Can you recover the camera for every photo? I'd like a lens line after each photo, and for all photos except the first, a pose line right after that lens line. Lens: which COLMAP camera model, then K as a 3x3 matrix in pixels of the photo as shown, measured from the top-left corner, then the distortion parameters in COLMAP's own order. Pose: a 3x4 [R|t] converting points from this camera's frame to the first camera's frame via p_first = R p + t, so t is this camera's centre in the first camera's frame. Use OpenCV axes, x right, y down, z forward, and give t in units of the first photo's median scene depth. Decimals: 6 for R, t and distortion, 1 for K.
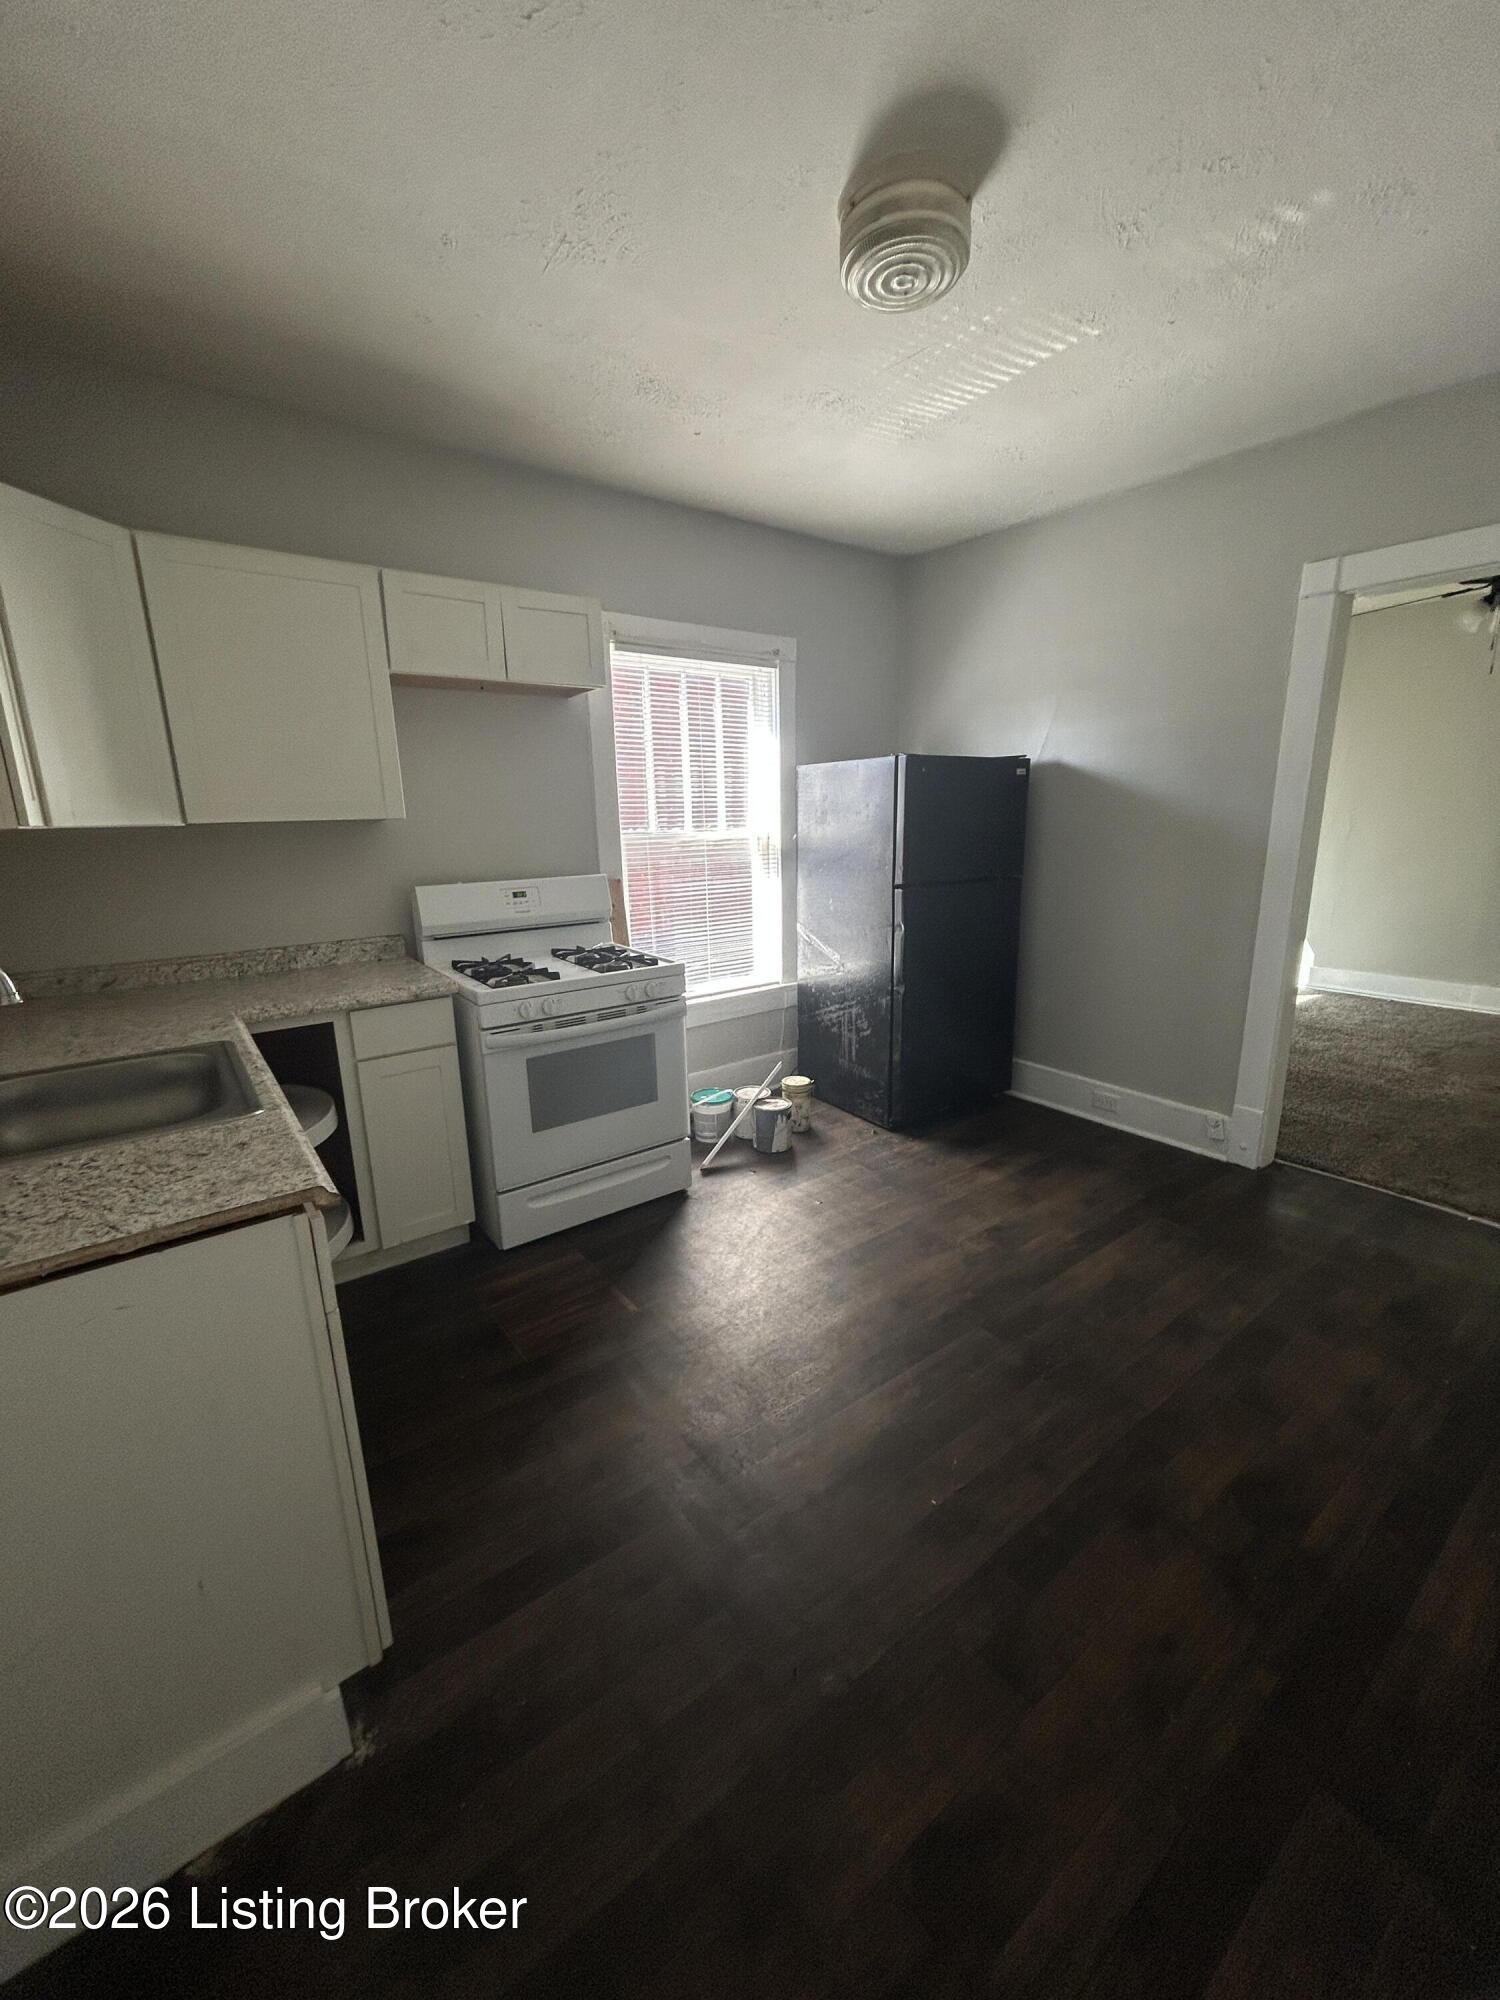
lens RADIAL K [[802.1, 0, 750.0], [0, 802.1, 1000.0], [0, 0, 1]] dist [-0.002931, 0.000184]
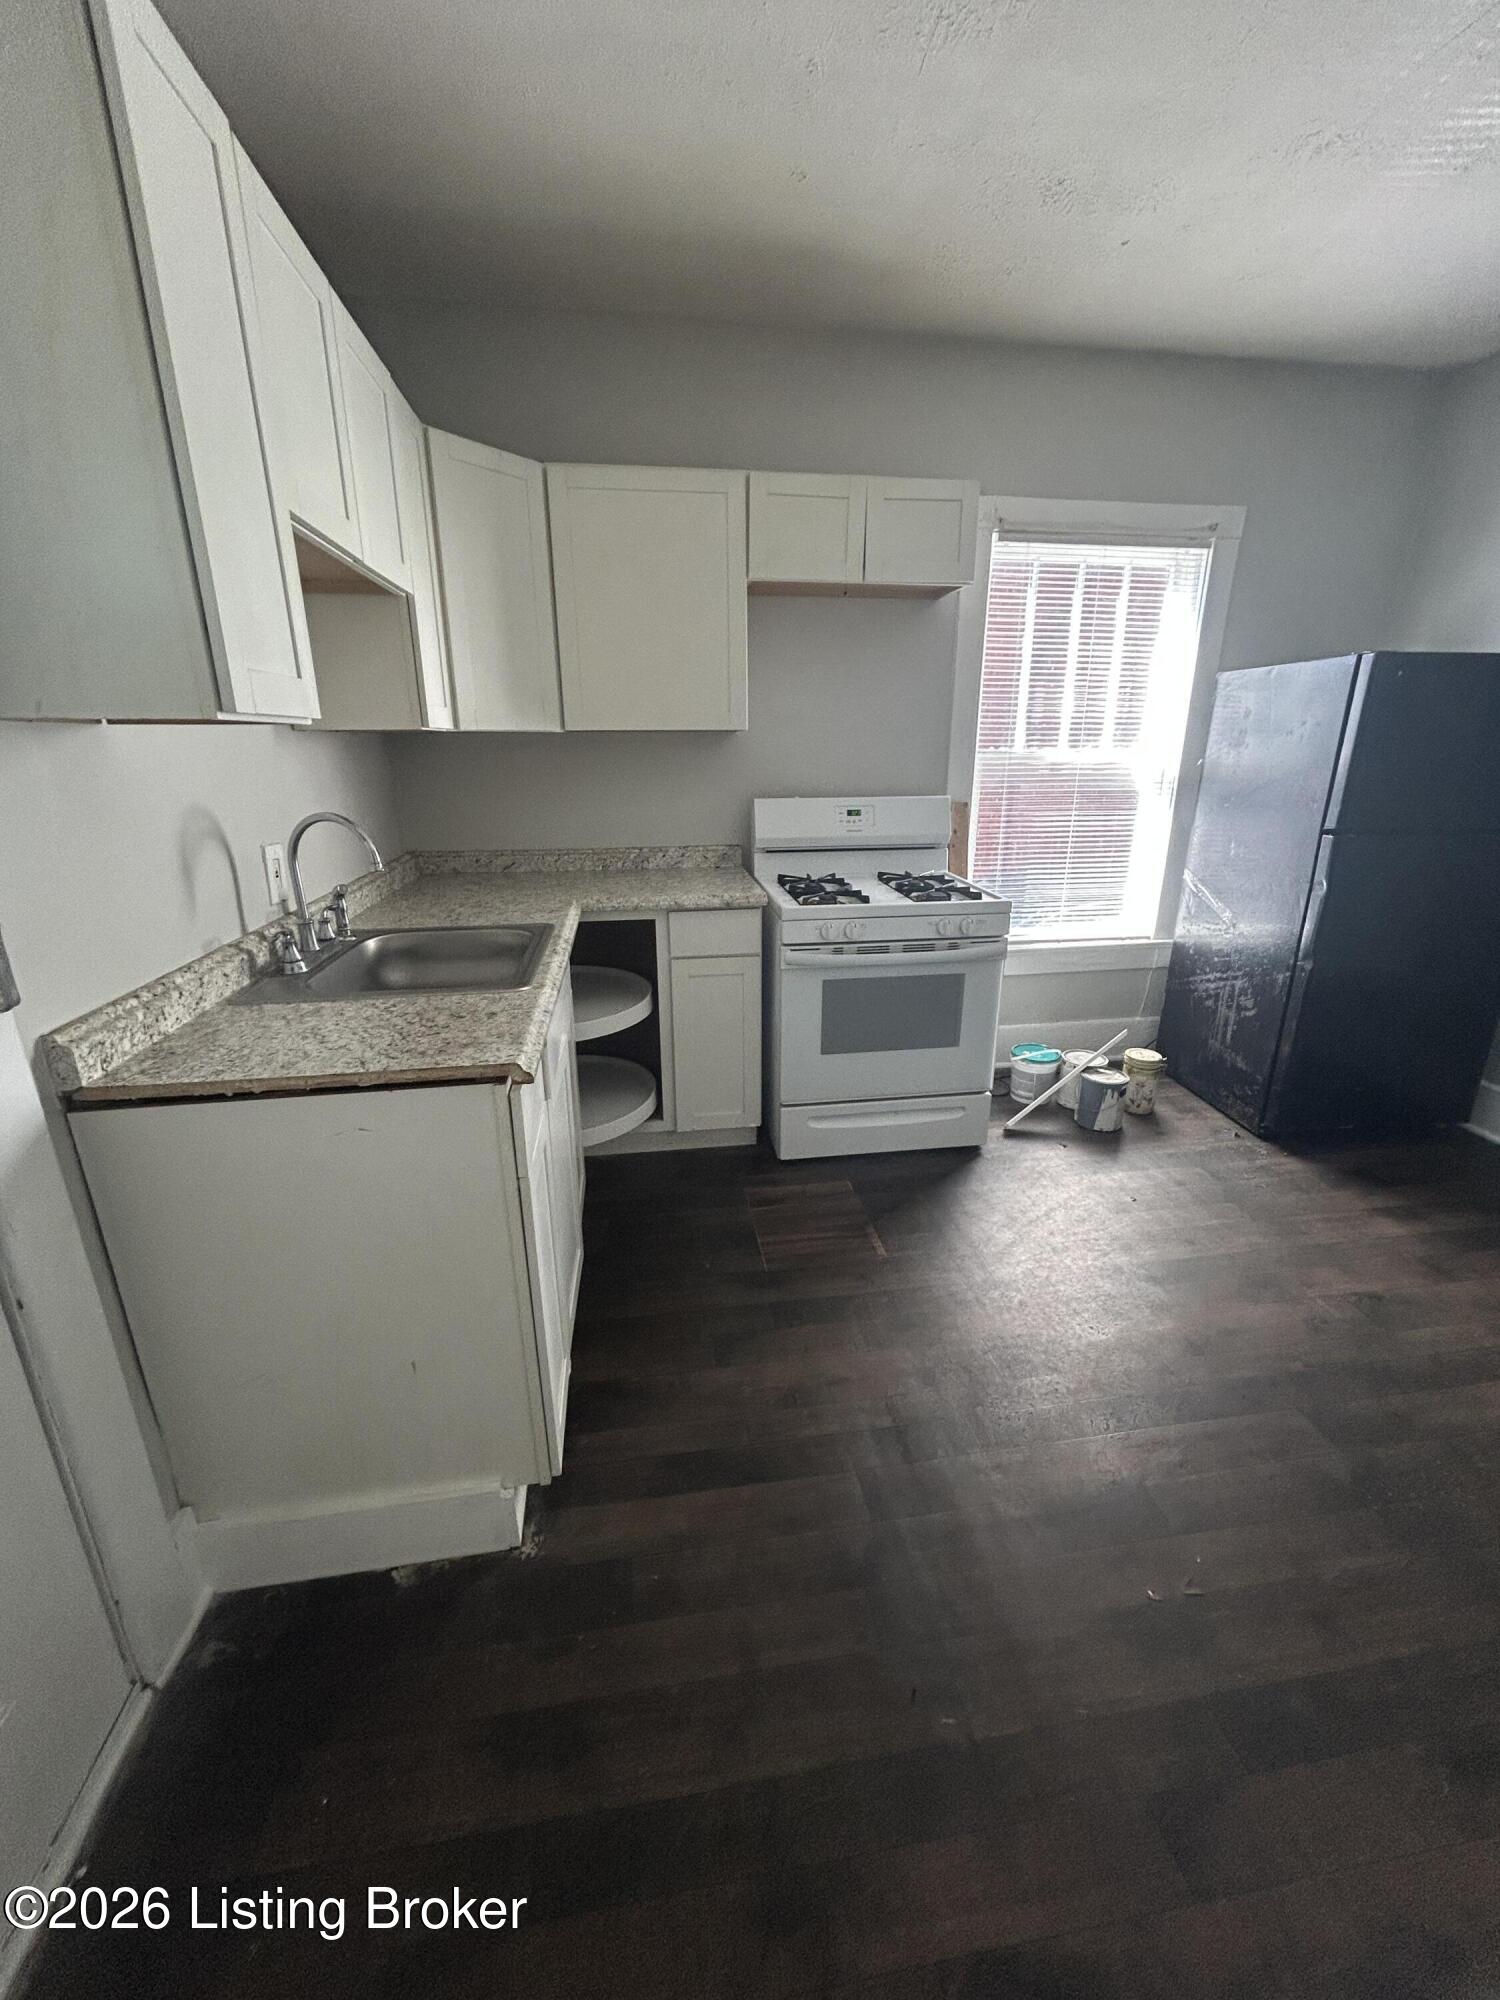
lens RADIAL K [[802.1, 0, 750.0], [0, 802.1, 1000.0], [0, 0, 1]] dist [-0.002931, 0.000184]
pose [[0.878620, 0.162284, -0.449099, 0.077104], [-0.121995, 0.985555, 0.117464, -0.006586], [0.461674, -0.048419, 0.885727, 0.068259]]
